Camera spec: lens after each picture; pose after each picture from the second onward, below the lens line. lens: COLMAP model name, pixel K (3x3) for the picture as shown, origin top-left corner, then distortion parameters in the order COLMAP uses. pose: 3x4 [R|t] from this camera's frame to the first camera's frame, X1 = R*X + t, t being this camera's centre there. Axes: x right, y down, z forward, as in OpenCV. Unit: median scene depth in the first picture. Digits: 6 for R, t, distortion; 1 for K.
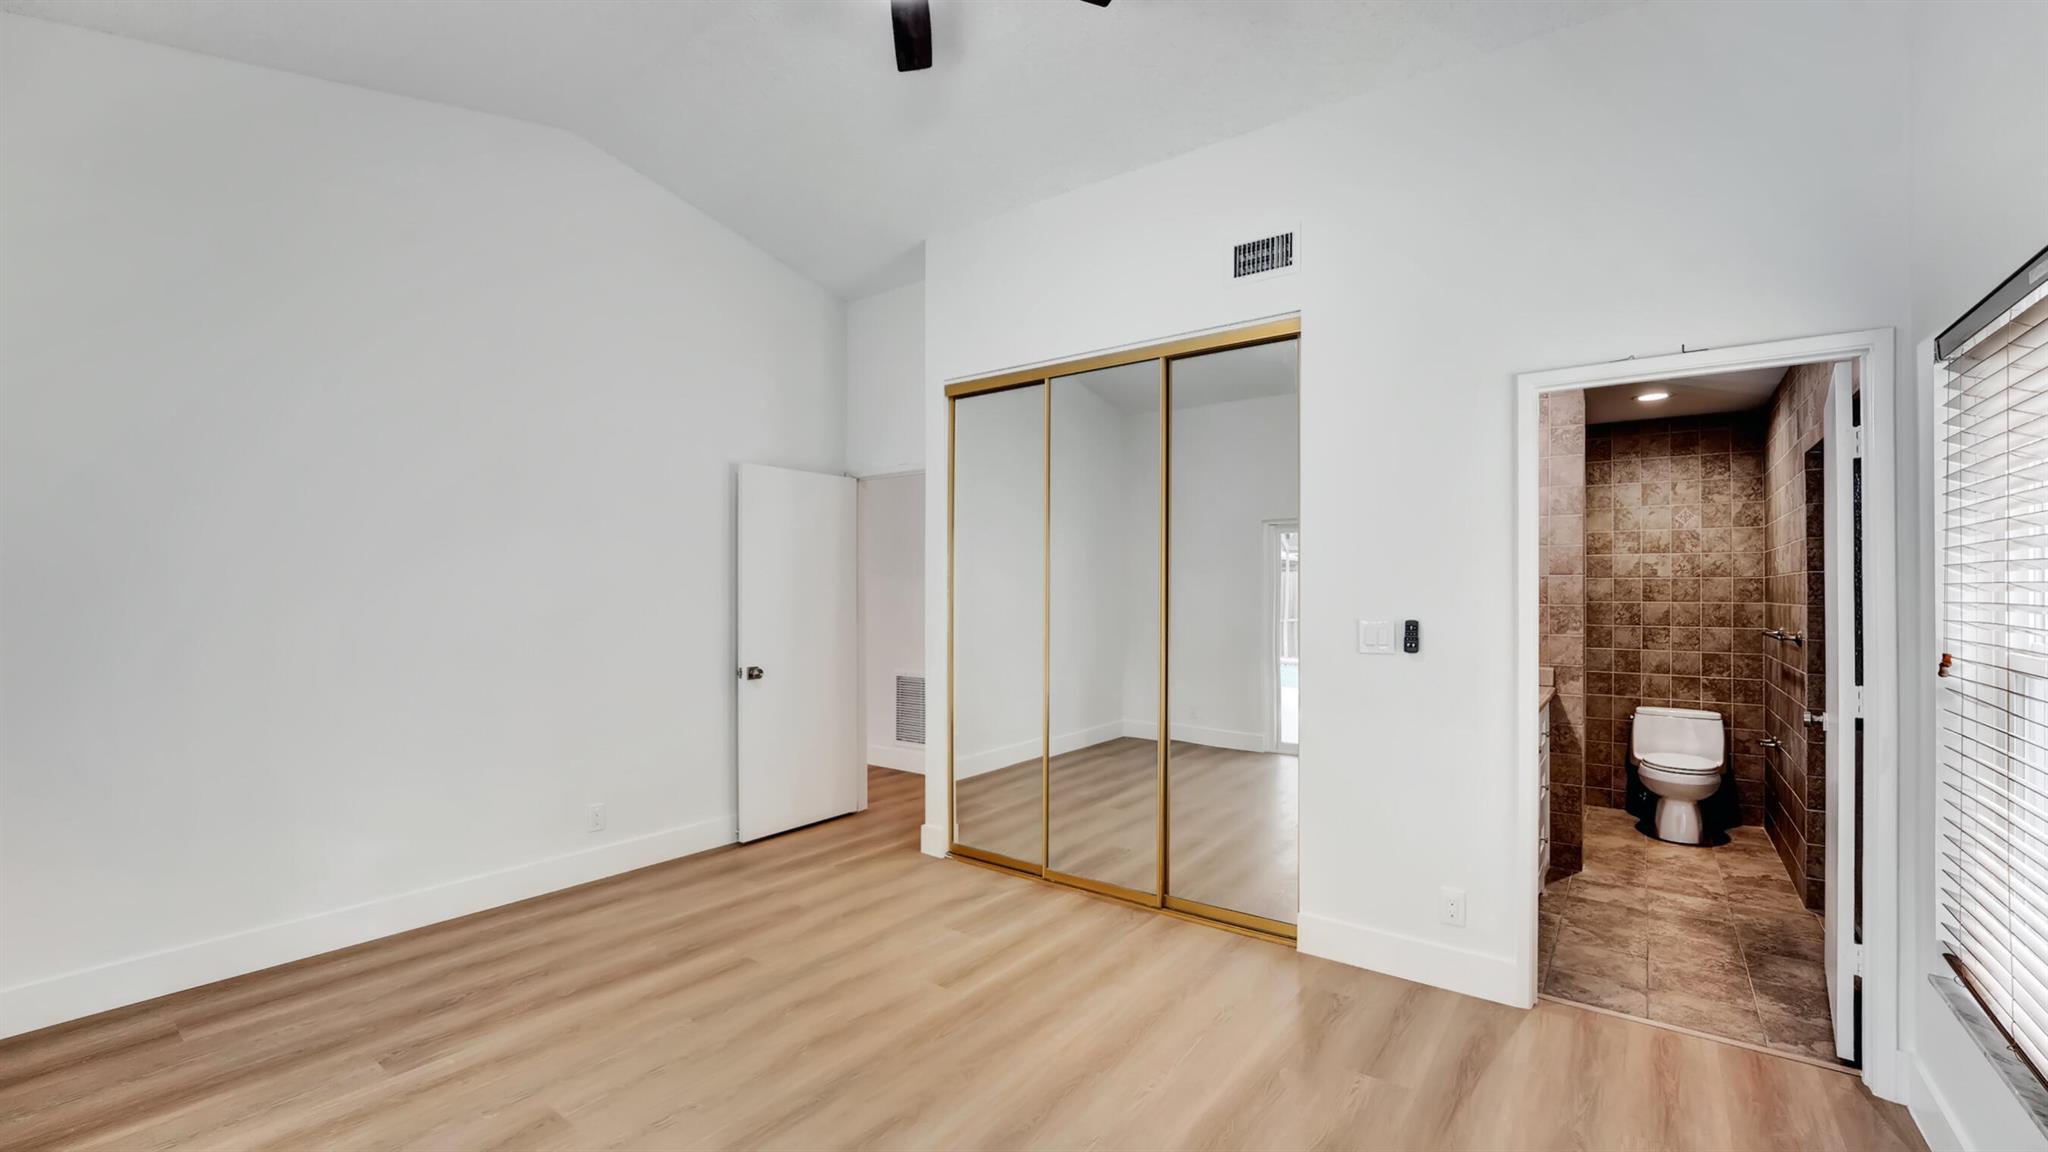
lens RADIAL K [[874.7, 0, 1026.0], [0, 874.7, 580.2], [0, 0, 1]] dist [-0.013001, -0.000122]
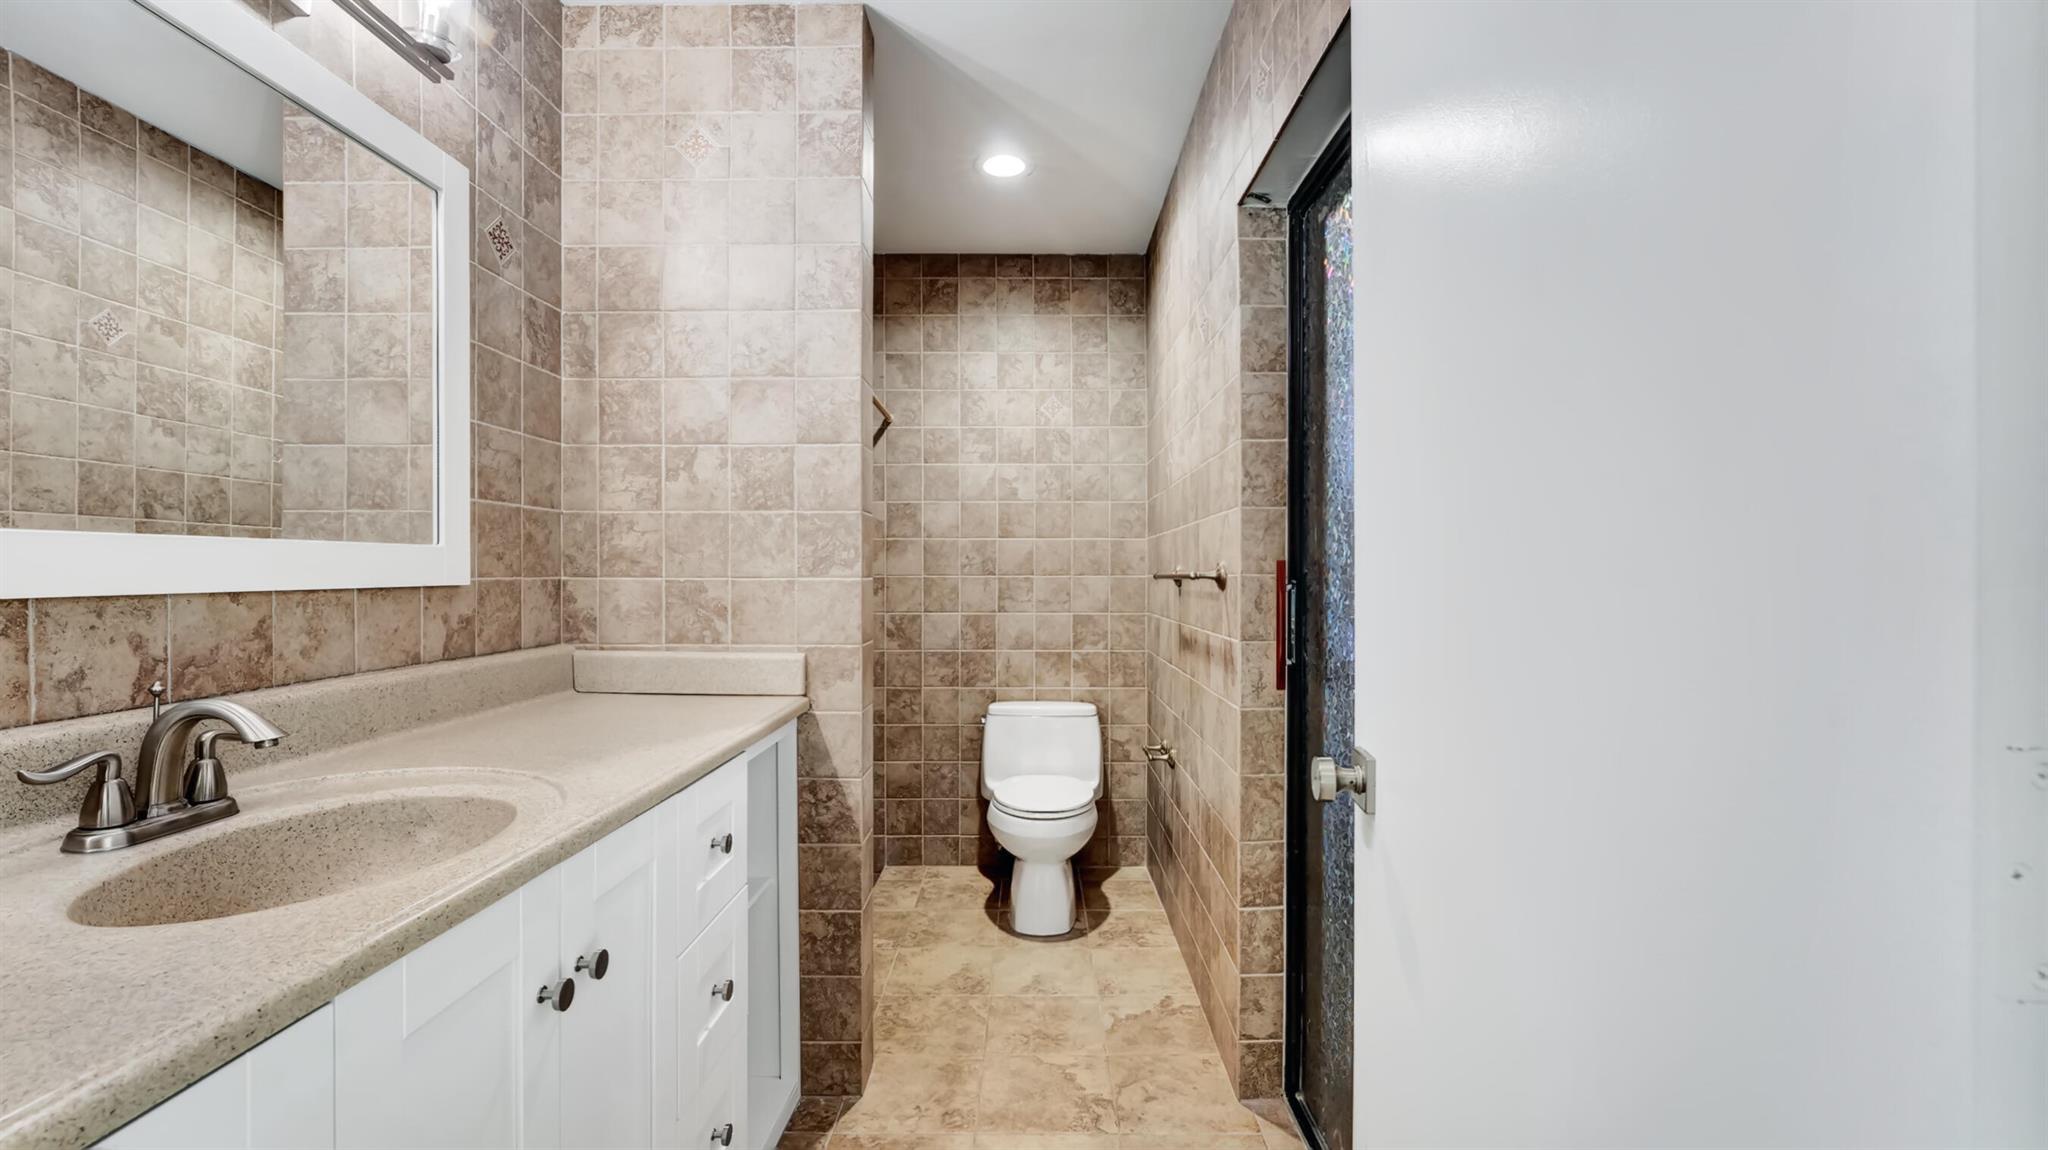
lens RADIAL K [[895.7, 0, 1020.8], [0, 895.7, 587.6], [0, 0, 1]] dist [0.000544, 0.000045]
pose [[0.823638, -0.014406, 0.566933, 0.363165], [0.000410, 0.999692, 0.024808, 0.046308], [-0.567116, -0.020200, 0.823390, 0.465713]]
